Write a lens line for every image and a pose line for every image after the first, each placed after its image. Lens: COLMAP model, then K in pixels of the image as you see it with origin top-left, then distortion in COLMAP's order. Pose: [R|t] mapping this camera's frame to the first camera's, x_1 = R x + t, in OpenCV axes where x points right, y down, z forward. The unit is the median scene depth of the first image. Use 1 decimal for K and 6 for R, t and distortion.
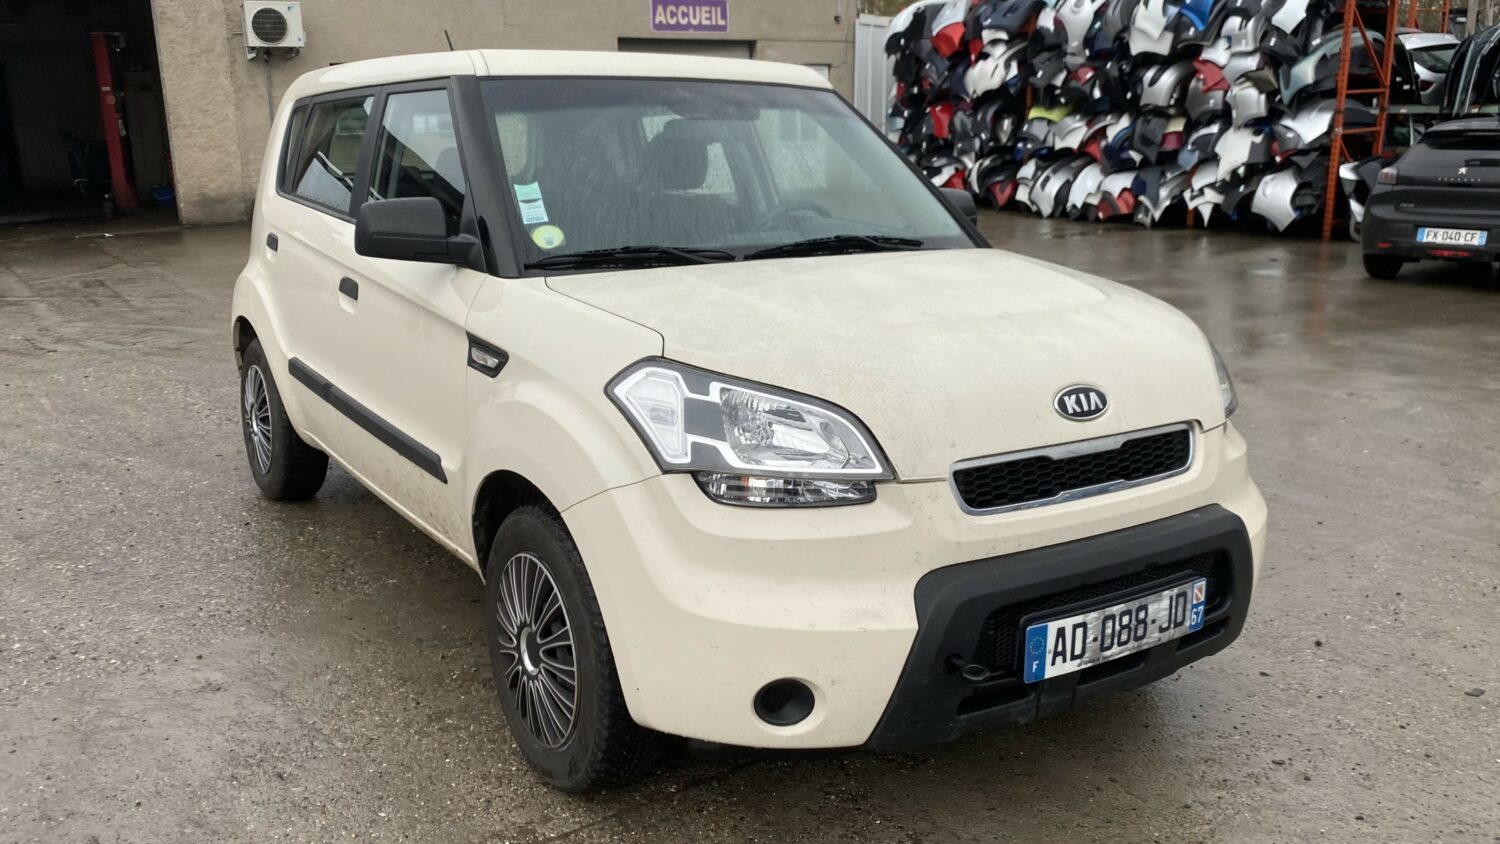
lens RADIAL K [[1200.1, 0, 746.0], [0, 1200.1, 393.4], [0, 0, 1]] dist [-0.004127, -0.006442]
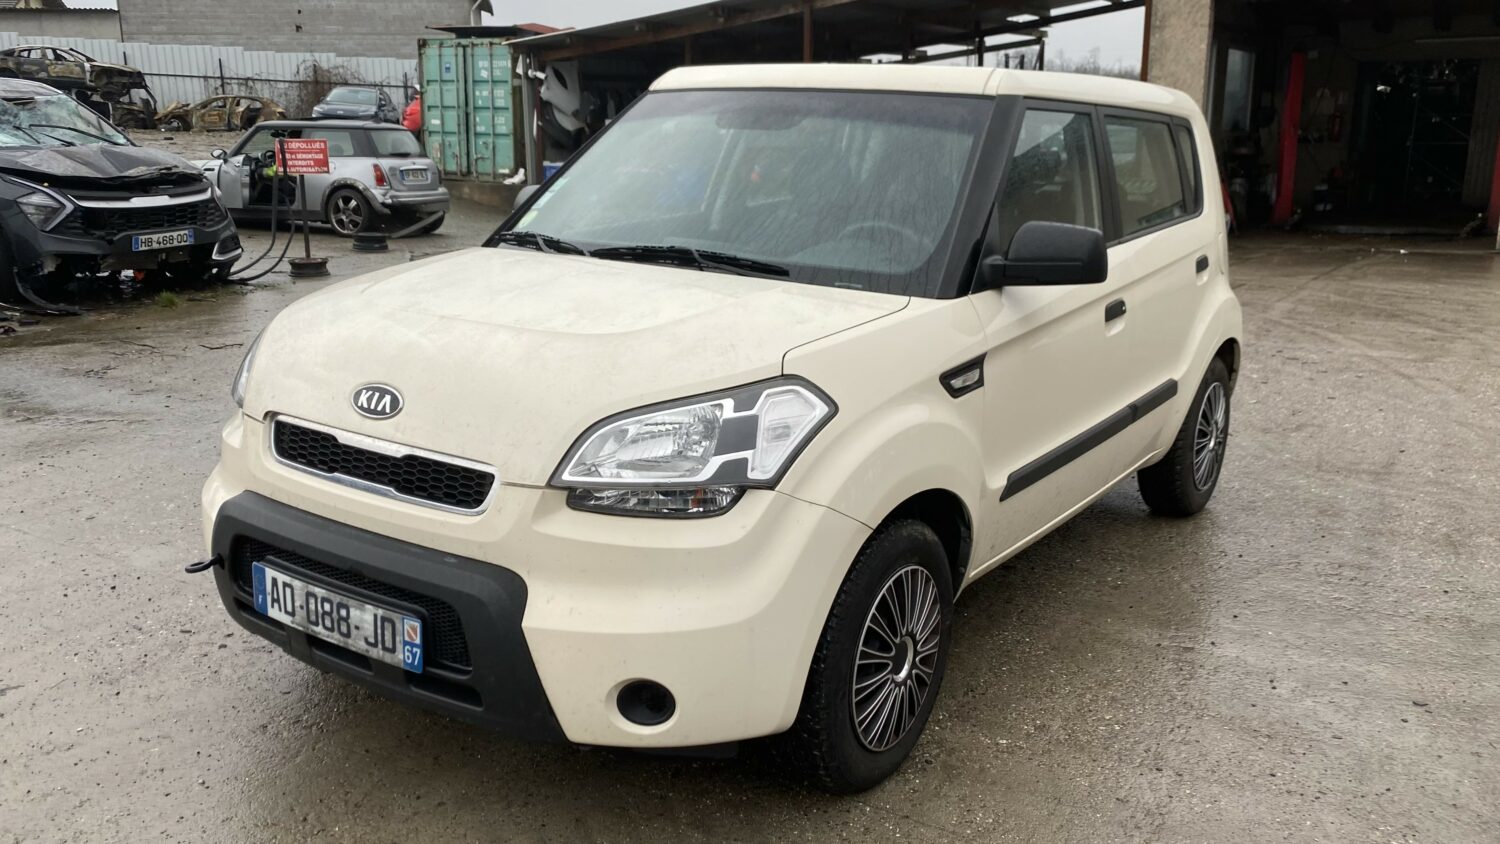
lens RADIAL K [[1167.9, 0, 715.1], [0, 1167.9, 420.4], [0, 0, 1]] dist [0.000036, -0.001579]
pose [[0.394119, 0.213886, -0.893825, 1.311179], [-0.202454, 0.968858, 0.142572, -0.180943], [0.896484, 0.124768, 0.425147, 0.839353]]
